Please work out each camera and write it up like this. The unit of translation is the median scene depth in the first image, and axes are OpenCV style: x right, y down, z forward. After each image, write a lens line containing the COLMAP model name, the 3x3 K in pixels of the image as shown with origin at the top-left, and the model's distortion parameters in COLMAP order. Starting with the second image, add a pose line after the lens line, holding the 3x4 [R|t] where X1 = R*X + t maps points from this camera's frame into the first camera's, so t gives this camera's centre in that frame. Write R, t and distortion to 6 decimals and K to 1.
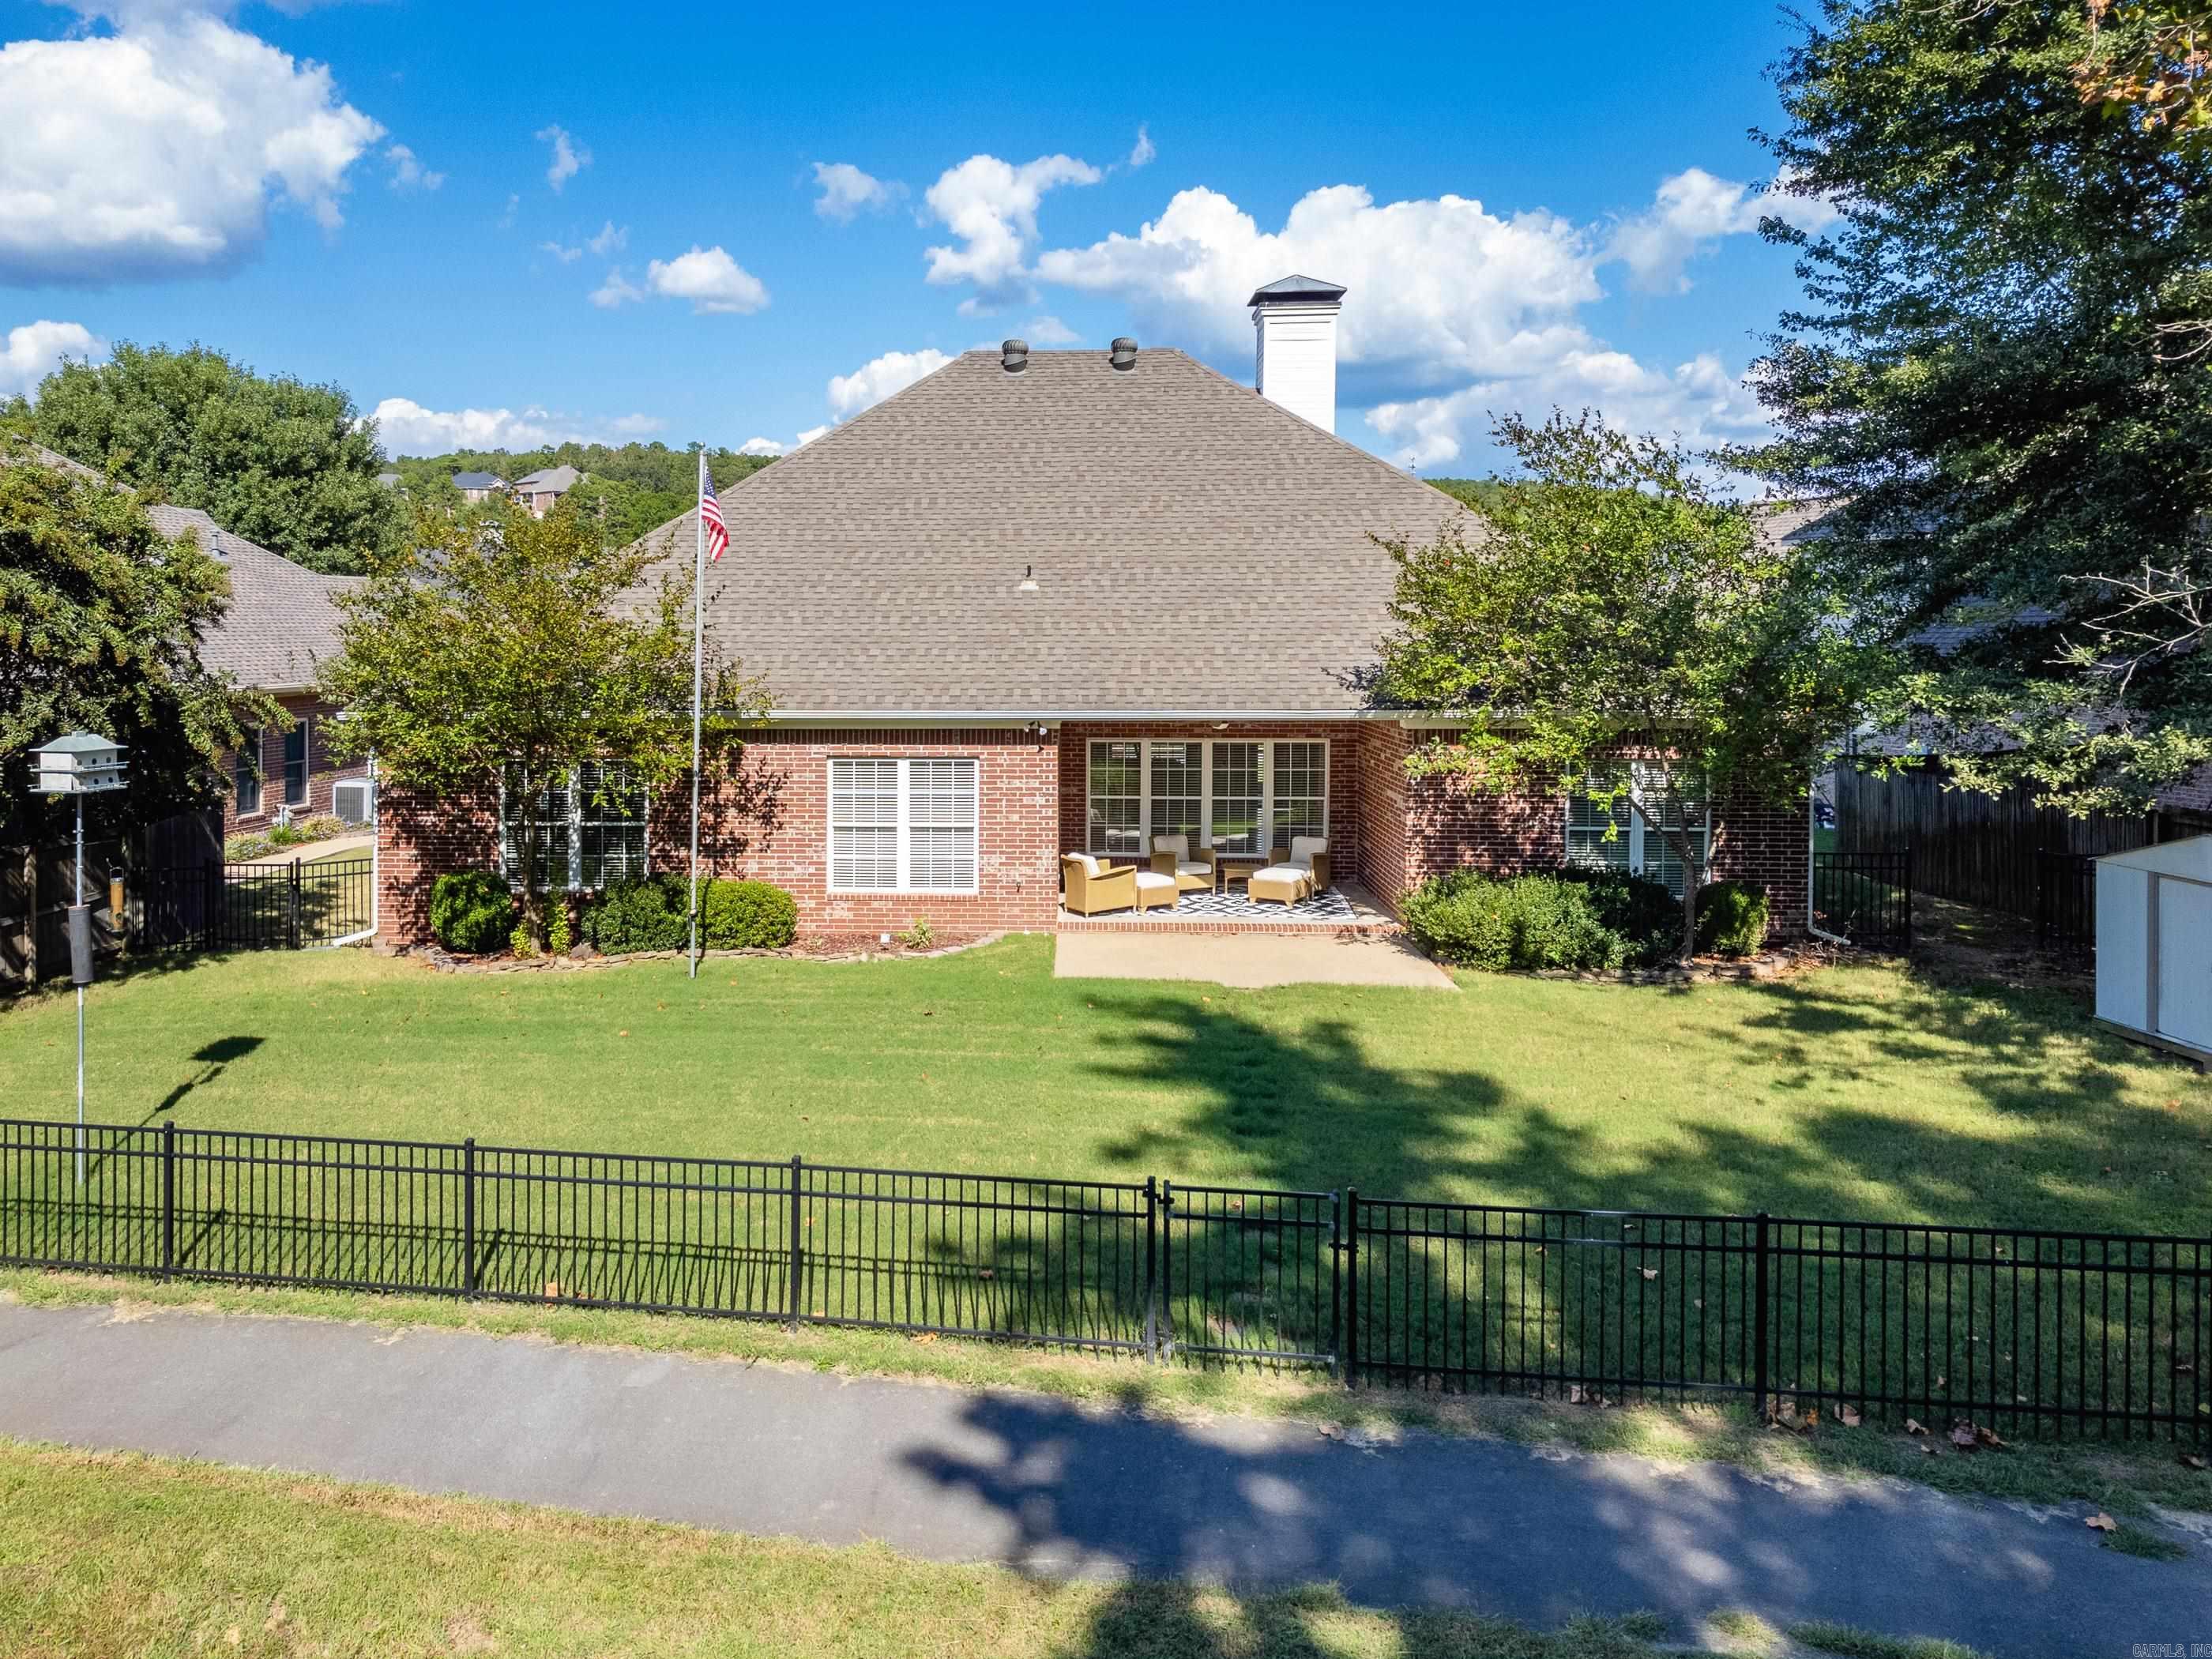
lens RADIAL K [[1553.6, 0, 1106.0], [0, 1553.6, 829.5], [0, 0, 1]] dist [0.053447, 0.000155]
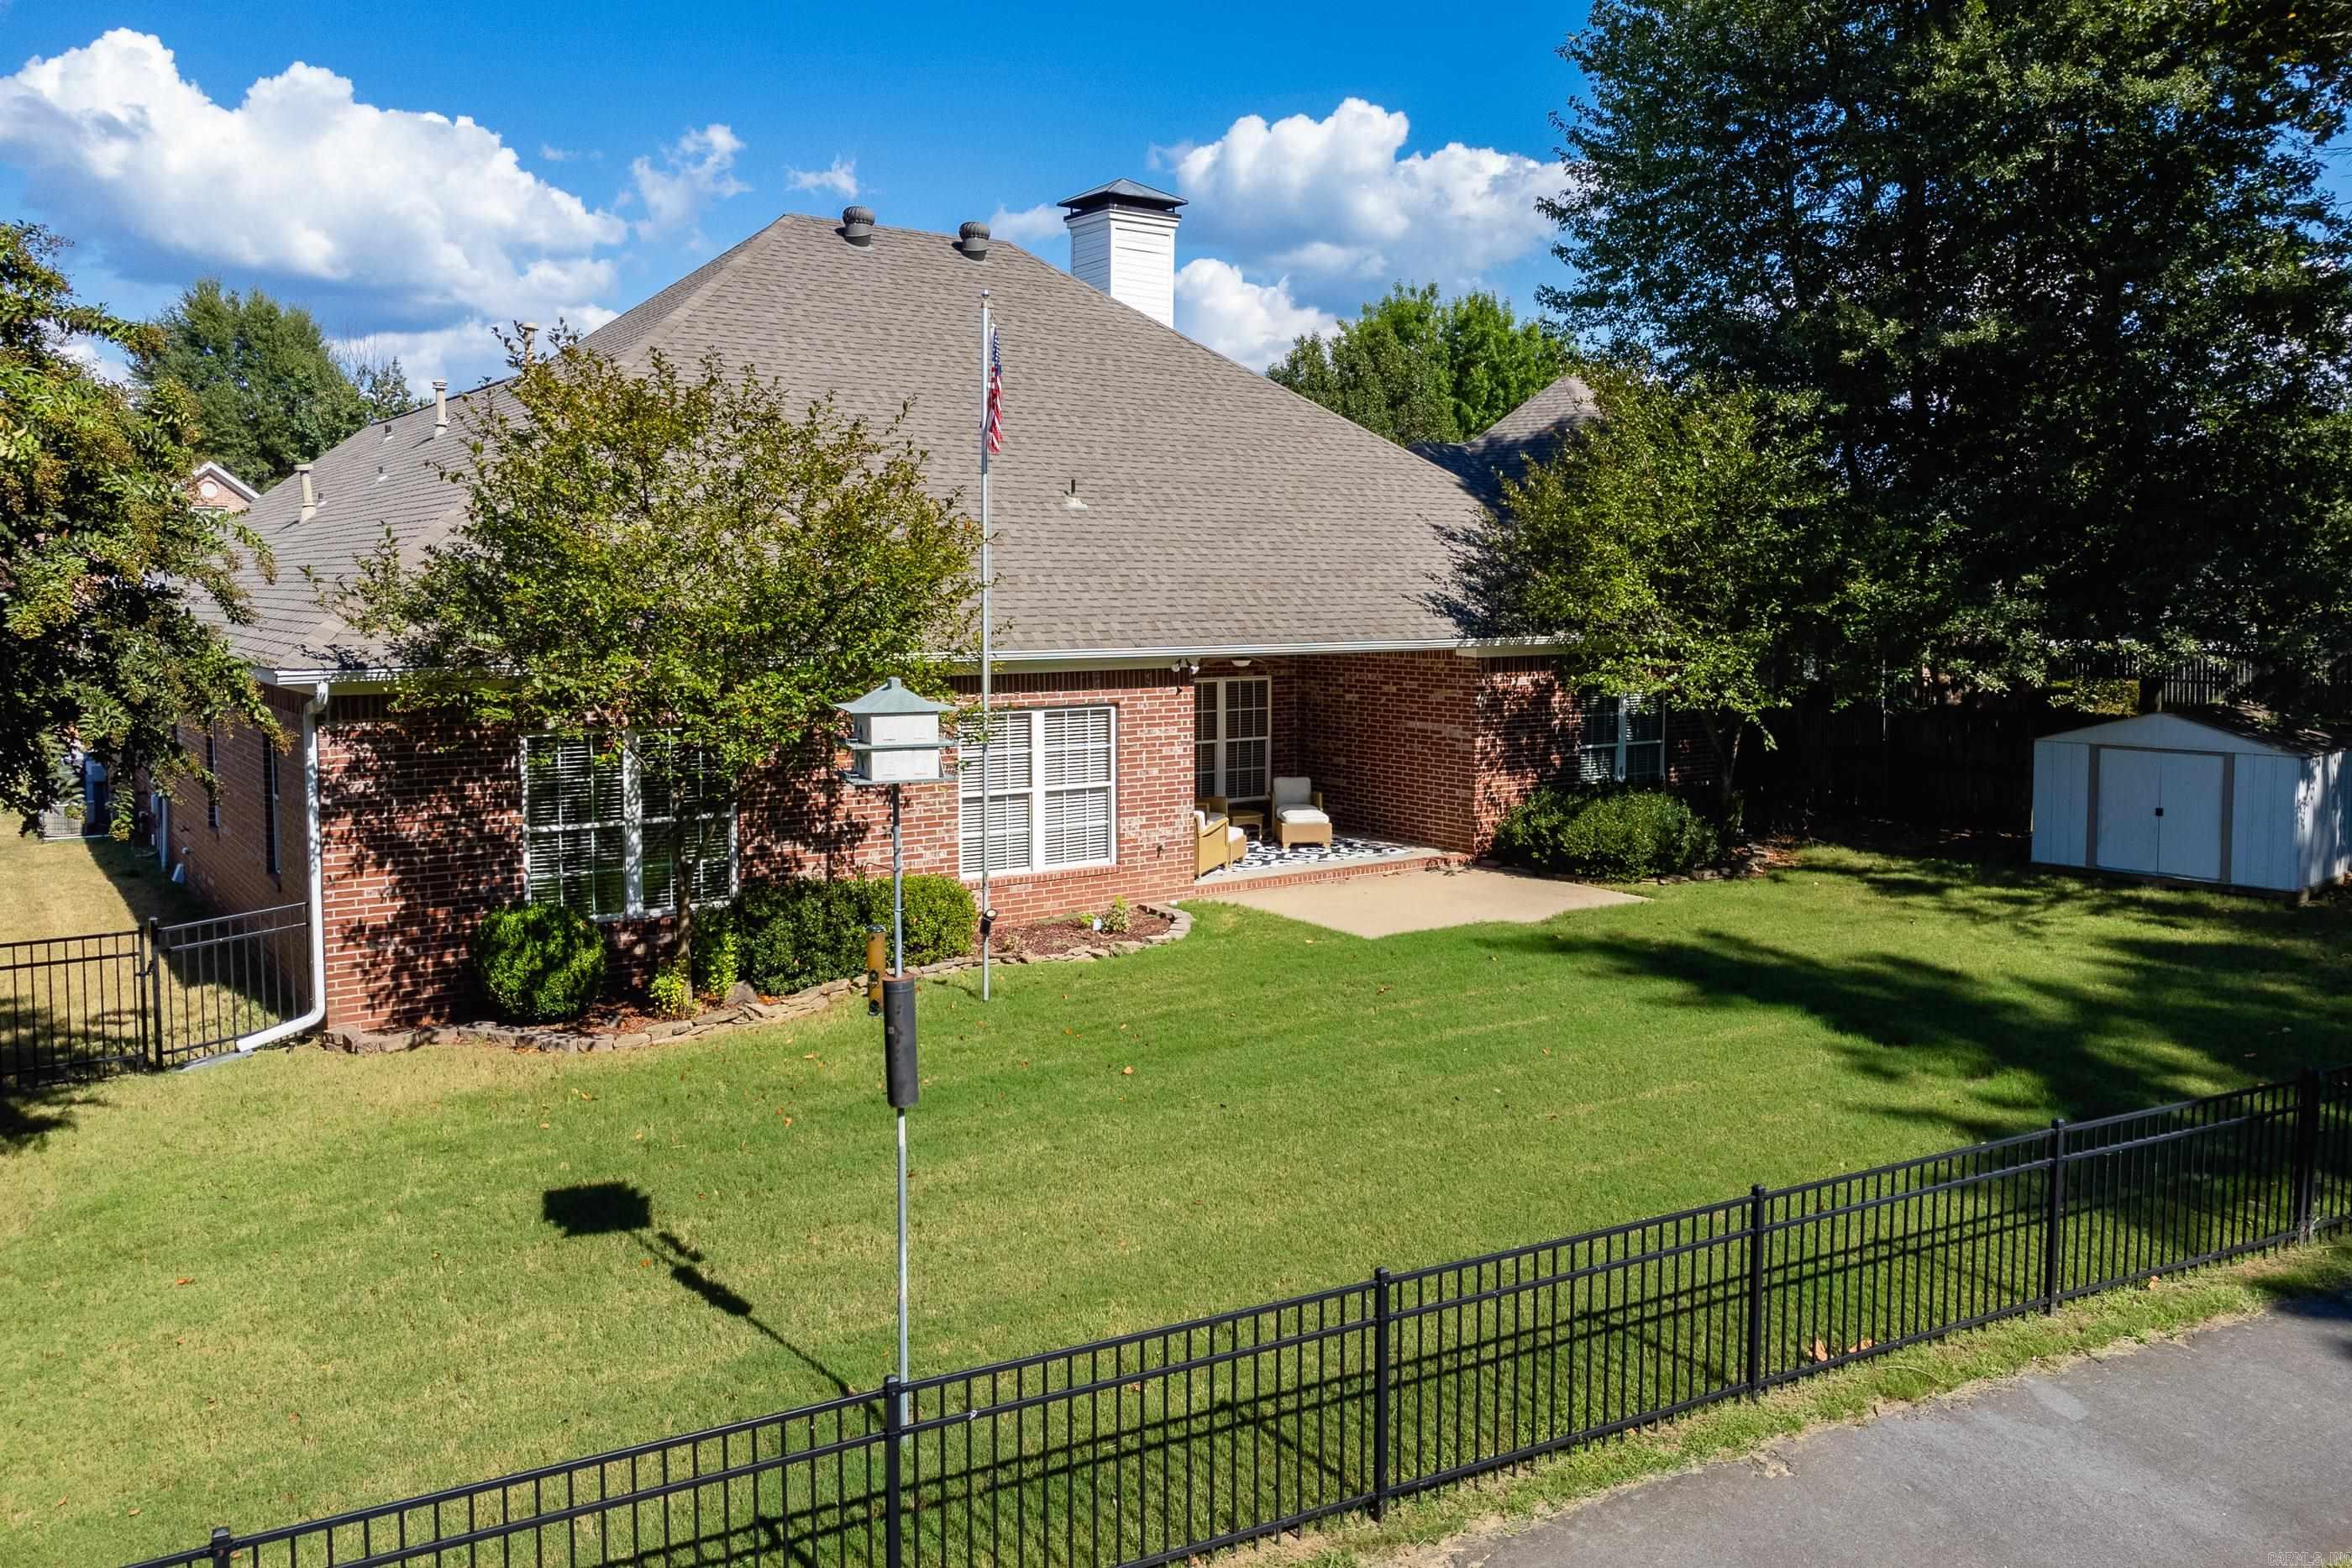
lens RADIAL K [[1640.0, 0, 1175.6], [0, 1640.0, 849.2], [0, 0, 1]] dist [-0.001586, -0.000393]
pose [[0.807861, -0.092325, 0.582097, -0.580998], [0.073904, 0.995727, 0.055363, -0.014317], [-0.584722, -0.001706, 0.811232, 0.251355]]
